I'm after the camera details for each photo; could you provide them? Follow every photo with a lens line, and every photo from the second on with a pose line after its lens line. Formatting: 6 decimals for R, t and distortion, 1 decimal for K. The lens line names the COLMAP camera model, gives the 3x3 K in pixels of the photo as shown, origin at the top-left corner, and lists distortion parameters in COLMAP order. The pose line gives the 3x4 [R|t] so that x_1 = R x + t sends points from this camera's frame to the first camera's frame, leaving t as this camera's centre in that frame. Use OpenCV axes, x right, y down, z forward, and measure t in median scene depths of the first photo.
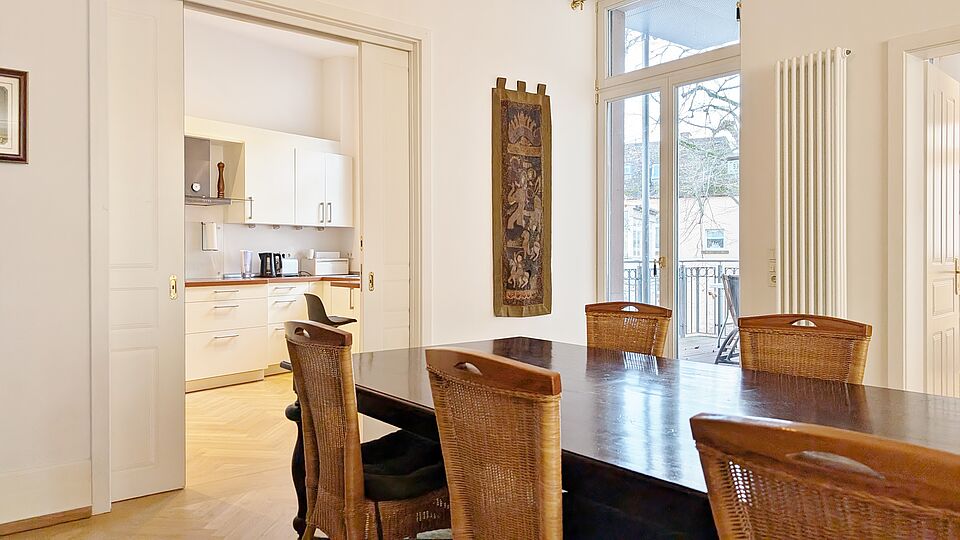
lens RADIAL K [[685.7, 0, 482.3], [0, 685.7, 262.9], [0, 0, 1]] dist [0.002454, 0.000152]
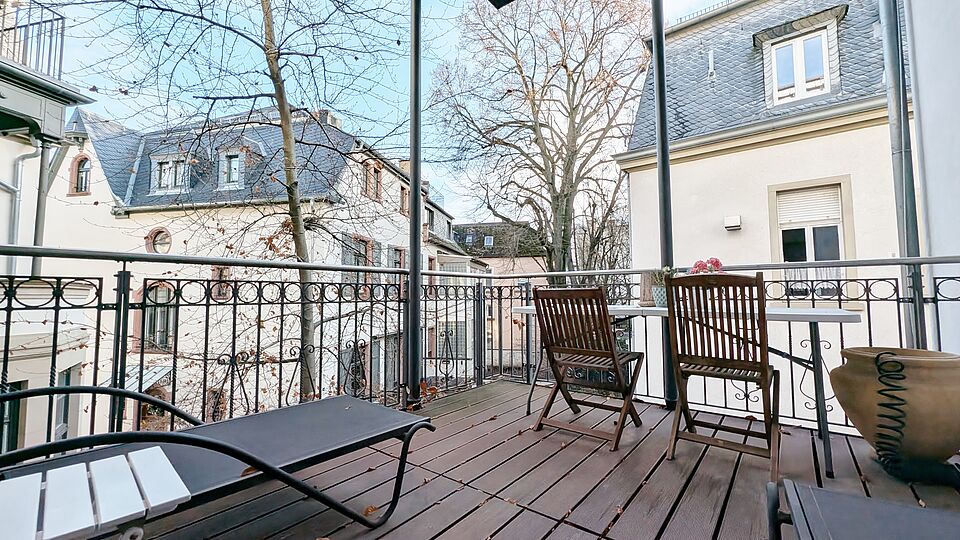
lens RADIAL K [[386.5, 0, 478.7], [0, 386.5, 270.1], [0, 0, 1]] dist [-0.000081, -0.000003]
pose [[0.977699, 0.010061, 0.209768, 0.208428], [0.006212, 0.997030, -0.076769, 0.021804], [-0.209918, 0.076360, 0.974733, 0.608379]]
